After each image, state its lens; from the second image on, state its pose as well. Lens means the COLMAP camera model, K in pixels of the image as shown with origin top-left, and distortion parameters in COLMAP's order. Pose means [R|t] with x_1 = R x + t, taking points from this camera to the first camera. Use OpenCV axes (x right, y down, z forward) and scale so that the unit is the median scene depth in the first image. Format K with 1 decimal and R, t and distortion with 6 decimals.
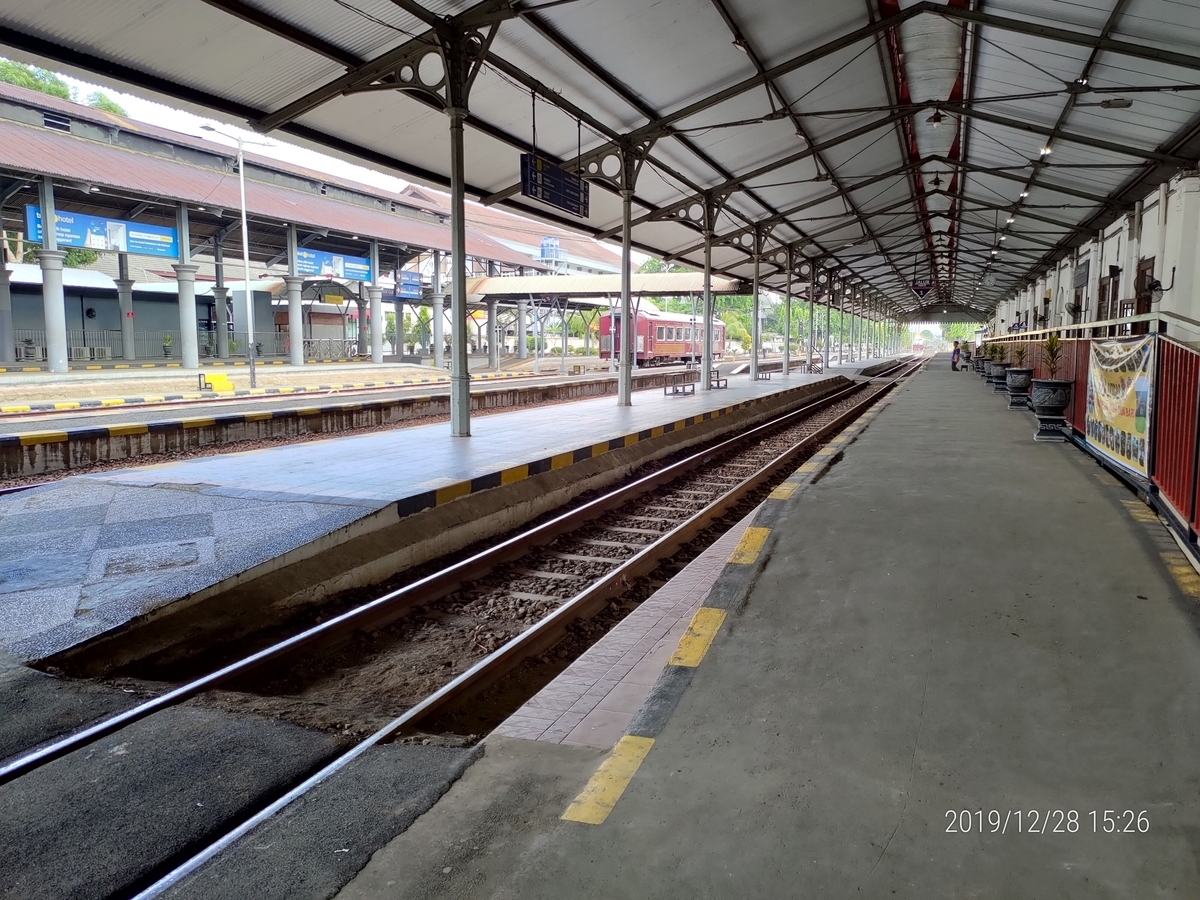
lens RADIAL K [[926.3, 0, 600.0], [0, 926.3, 450.0], [0, 0, 1]] dist [0.118722, -0.106447]
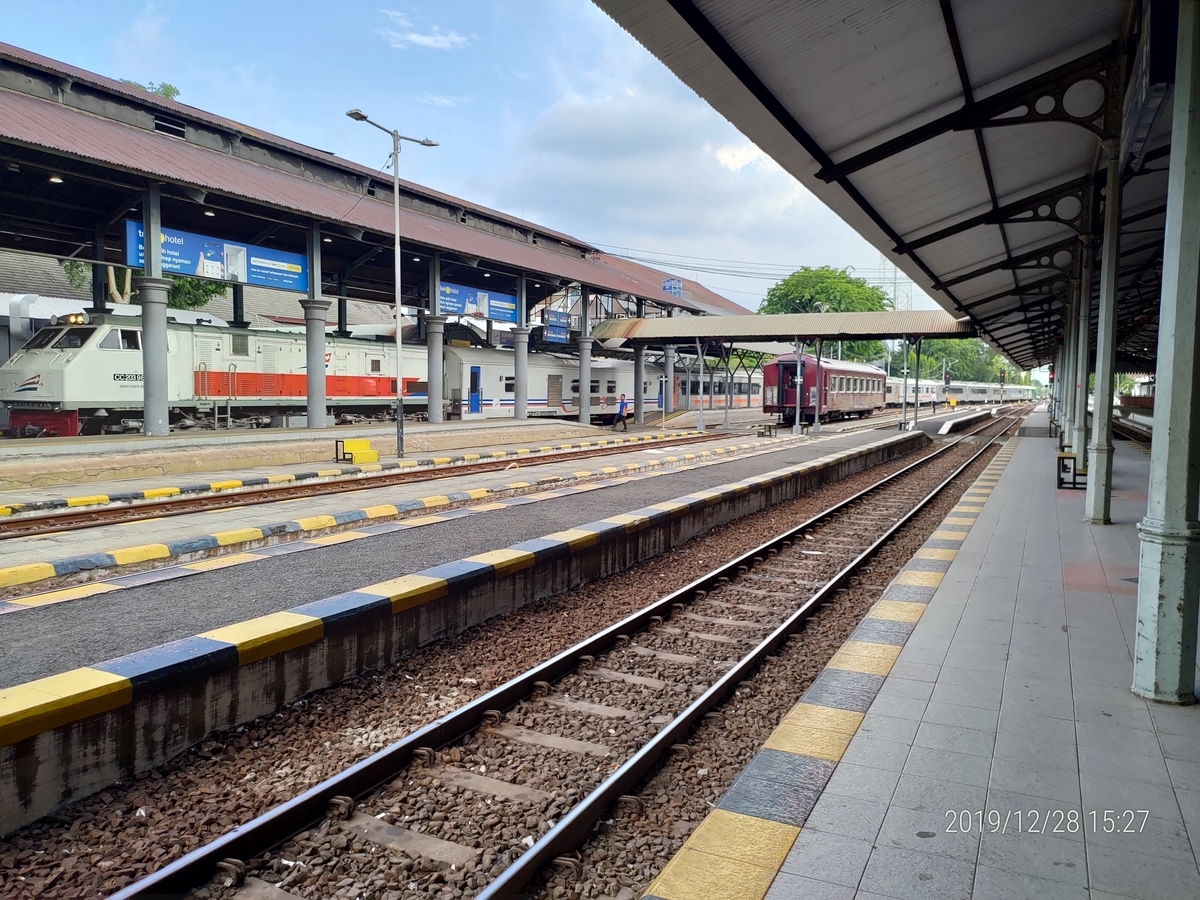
lens RADIAL K [[926.3, 0, 600.0], [0, 926.3, 450.0], [0, 0, 1]] dist [0.118722, -0.106447]
pose [[0.996237, 0.013300, -0.085641, -0.145699], [-0.017599, 0.998613, -0.049629, -0.038039], [0.084862, 0.050950, 0.995089, 0.268796]]
